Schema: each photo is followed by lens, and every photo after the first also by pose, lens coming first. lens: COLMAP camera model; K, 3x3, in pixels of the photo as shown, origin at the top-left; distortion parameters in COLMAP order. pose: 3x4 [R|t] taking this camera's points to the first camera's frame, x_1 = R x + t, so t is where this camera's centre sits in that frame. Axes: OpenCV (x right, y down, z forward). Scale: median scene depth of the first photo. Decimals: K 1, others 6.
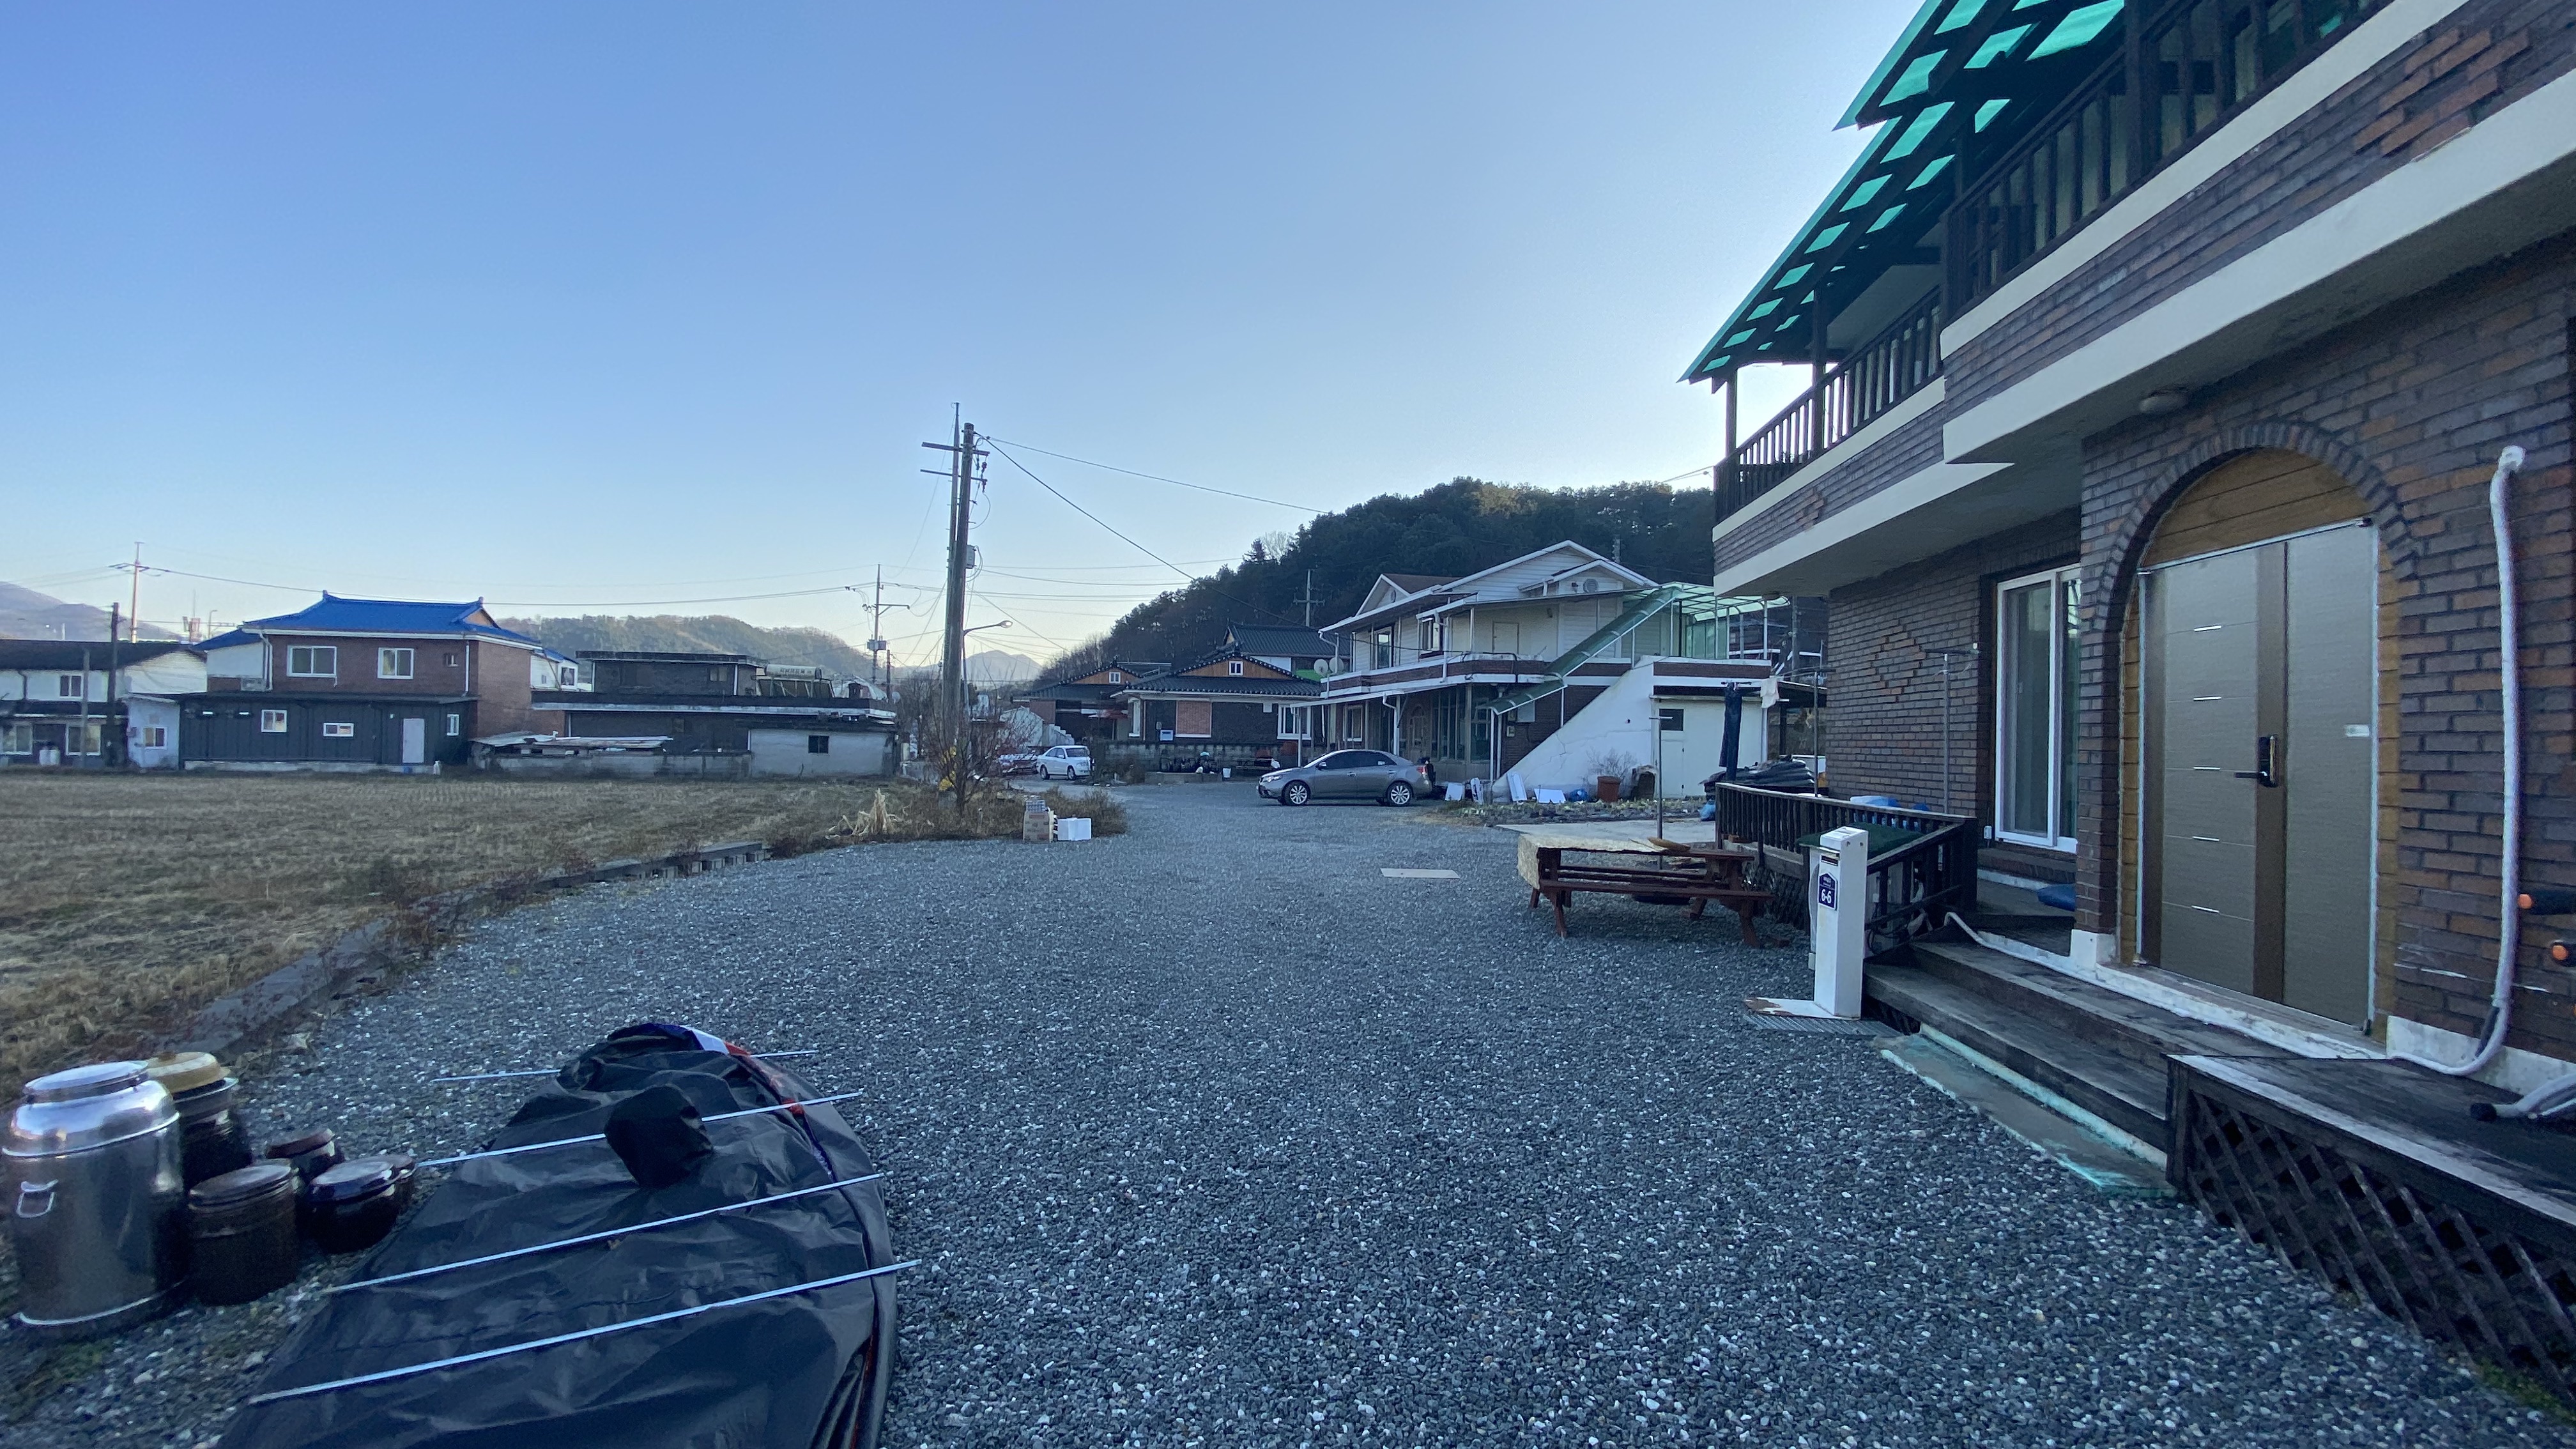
lens RADIAL K [[1017.3, 0, 1262.4], [0, 1017.3, 745.0], [0, 0, 1]] dist [-0.005708, -0.006253]
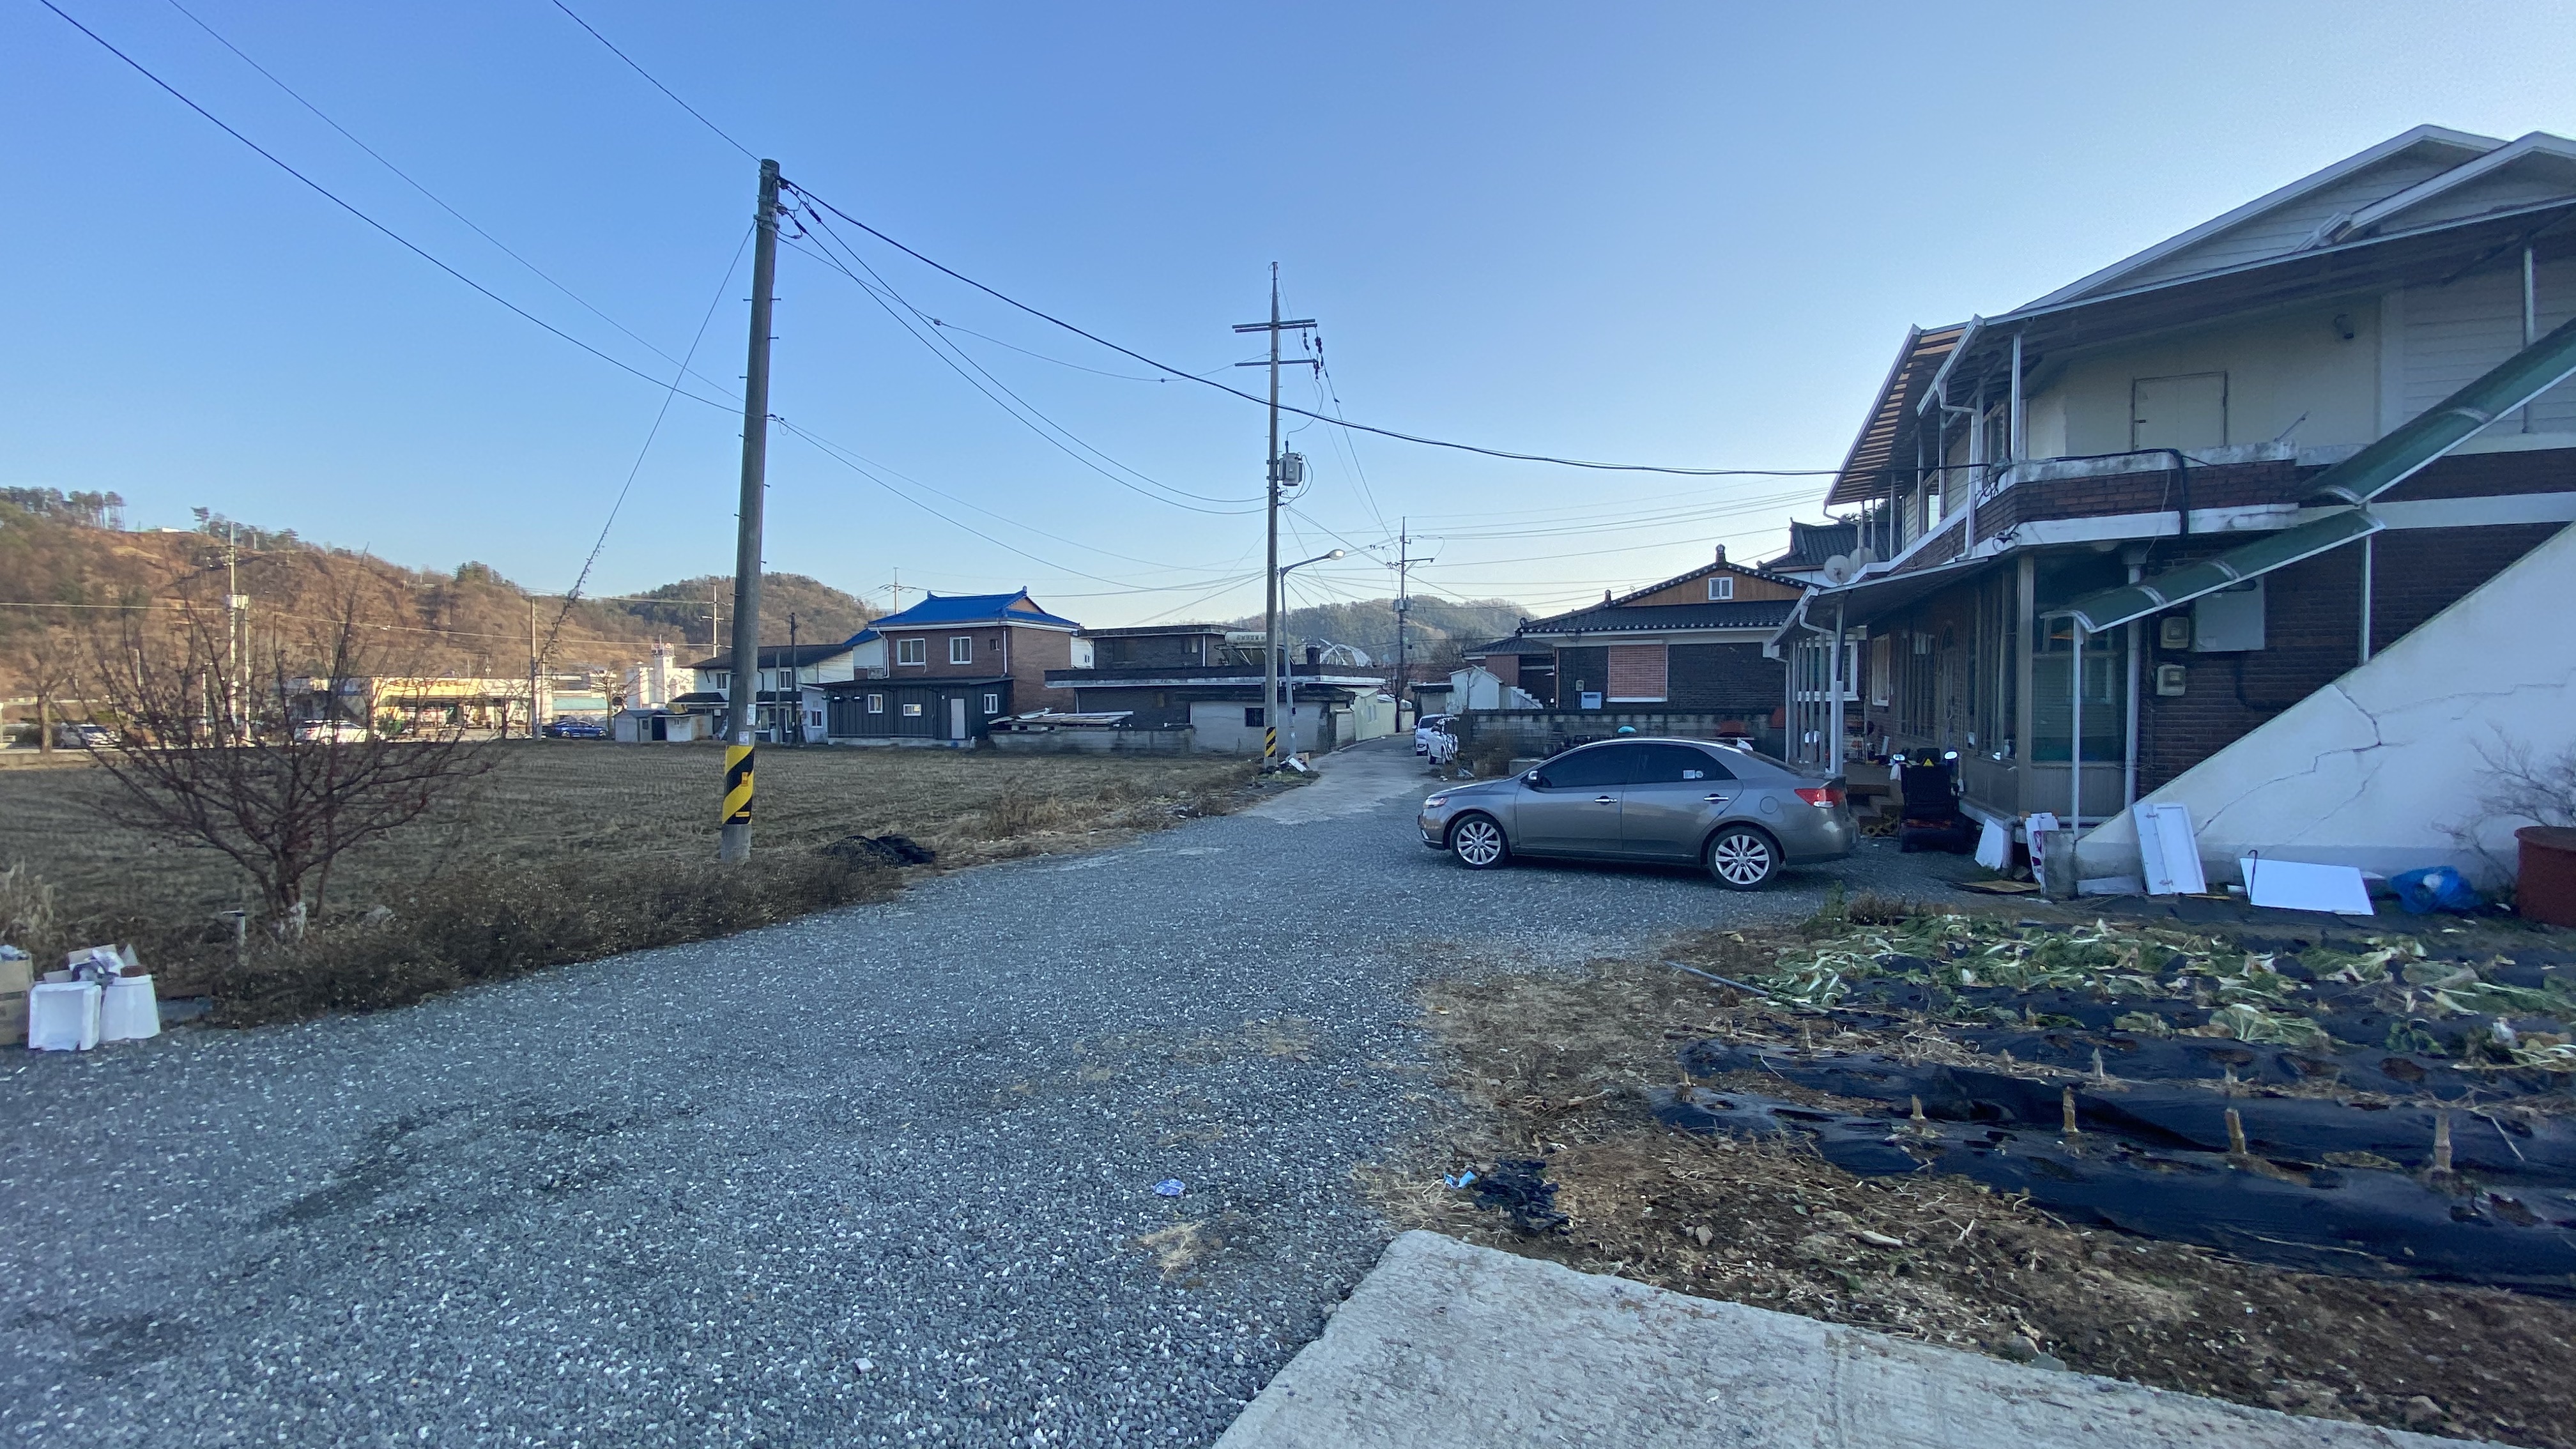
lens RADIAL K [[1017.3, 0, 1294.9], [0, 1017.3, 720.1], [0, 0, 1]] dist [-0.005708, -0.006253]
pose [[0.816069, -0.010971, -0.577850, 0.110726], [0.018715, 0.999797, 0.007448, -0.004202], [0.577651, -0.016893, 0.816109, 0.304192]]
